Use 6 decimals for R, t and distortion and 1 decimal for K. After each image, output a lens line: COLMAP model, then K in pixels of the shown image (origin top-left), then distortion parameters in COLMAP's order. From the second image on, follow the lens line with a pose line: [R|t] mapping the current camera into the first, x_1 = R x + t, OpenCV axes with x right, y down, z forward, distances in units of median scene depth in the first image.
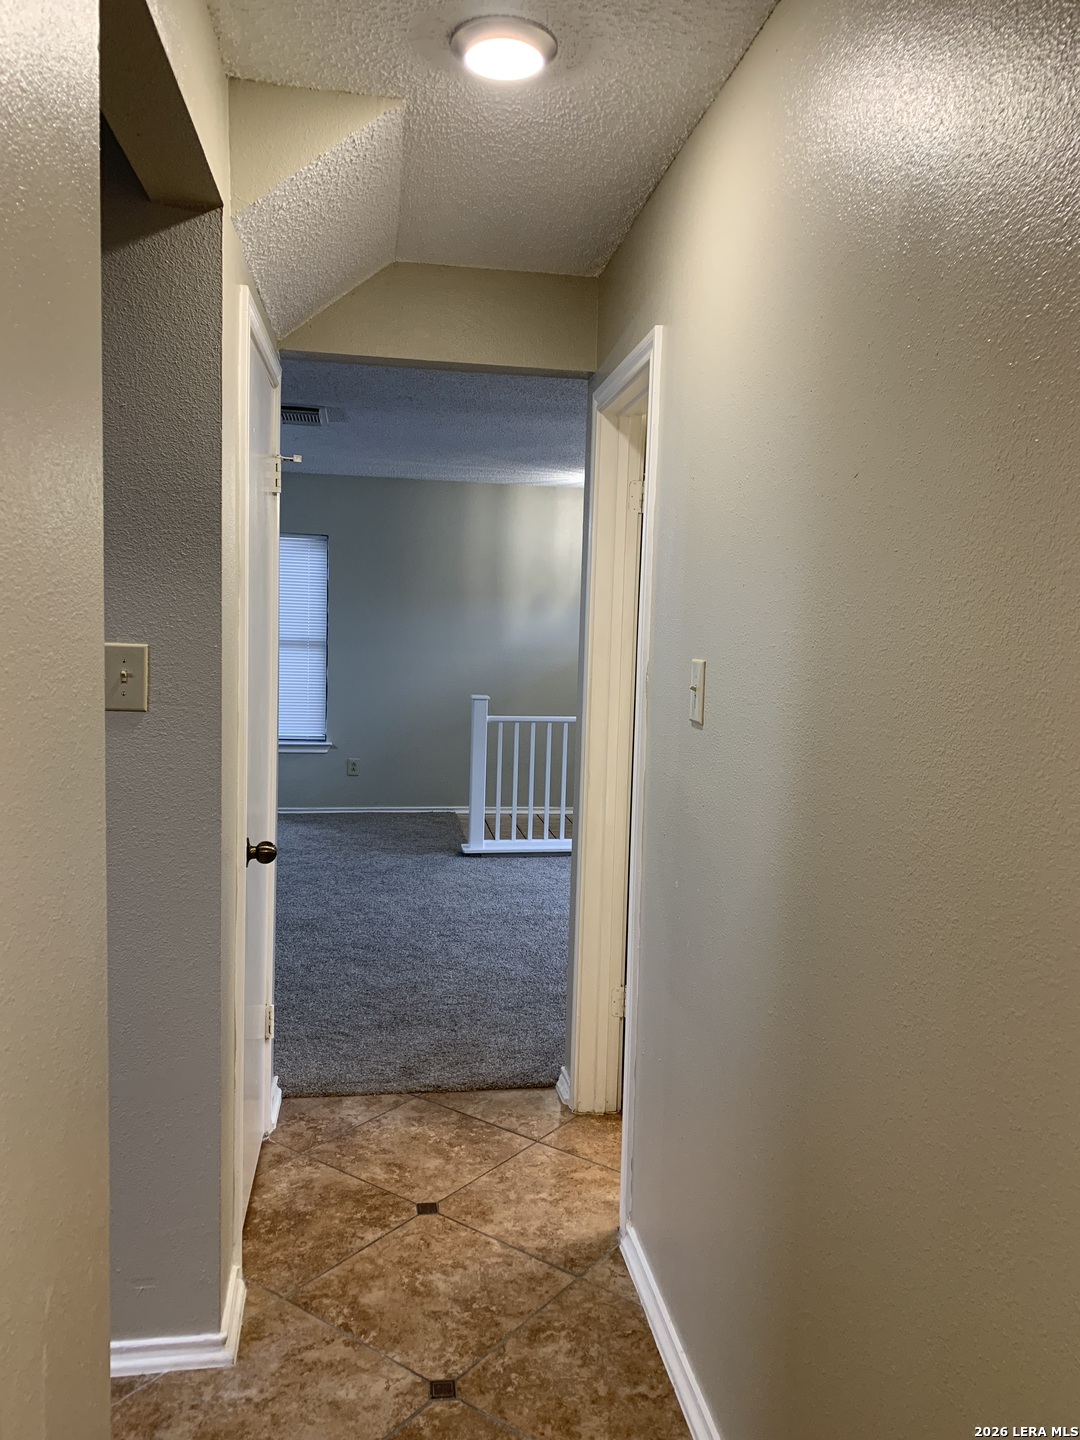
lens RADIAL K [[1090.1, 0, 540.0], [0, 1090.1, 701.1], [0, 0, 1]] dist [0.061820, -0.148004]
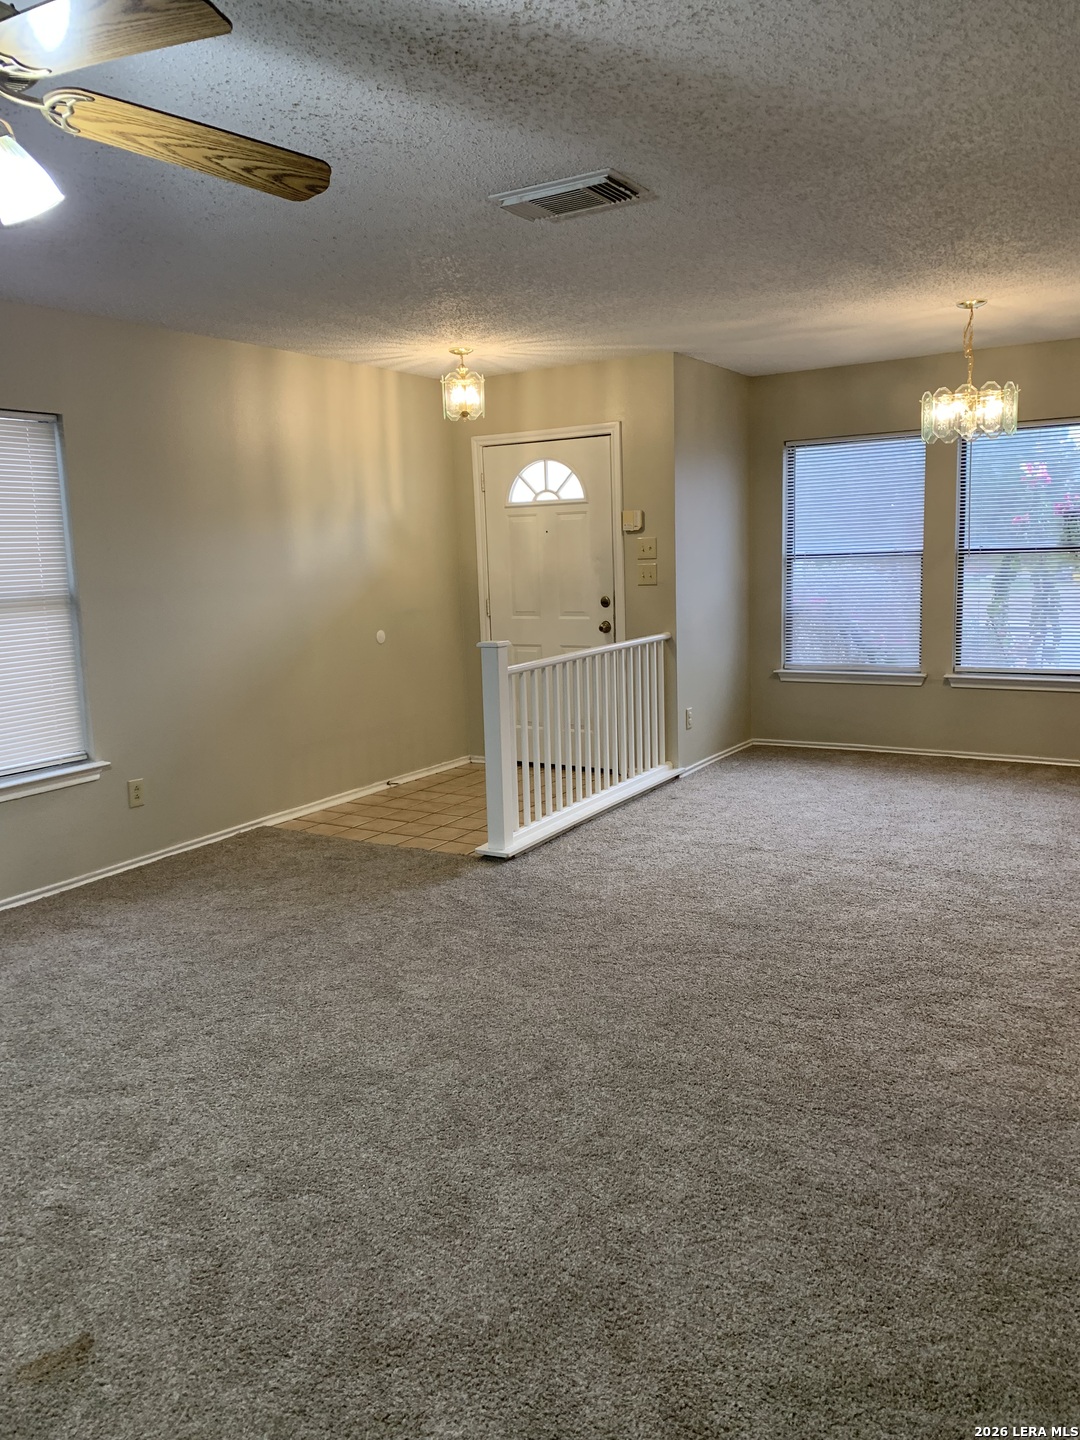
lens RADIAL K [[1090.1, 0, 540.0], [0, 1090.1, 701.1], [0, 0, 1]] dist [0.061820, -0.148004]
pose [[0.633195, -0.159719, 0.757333, -0.494451], [0.111911, 0.987087, 0.114606, -0.037843], [-0.765859, 0.012186, 0.642893, 0.423616]]
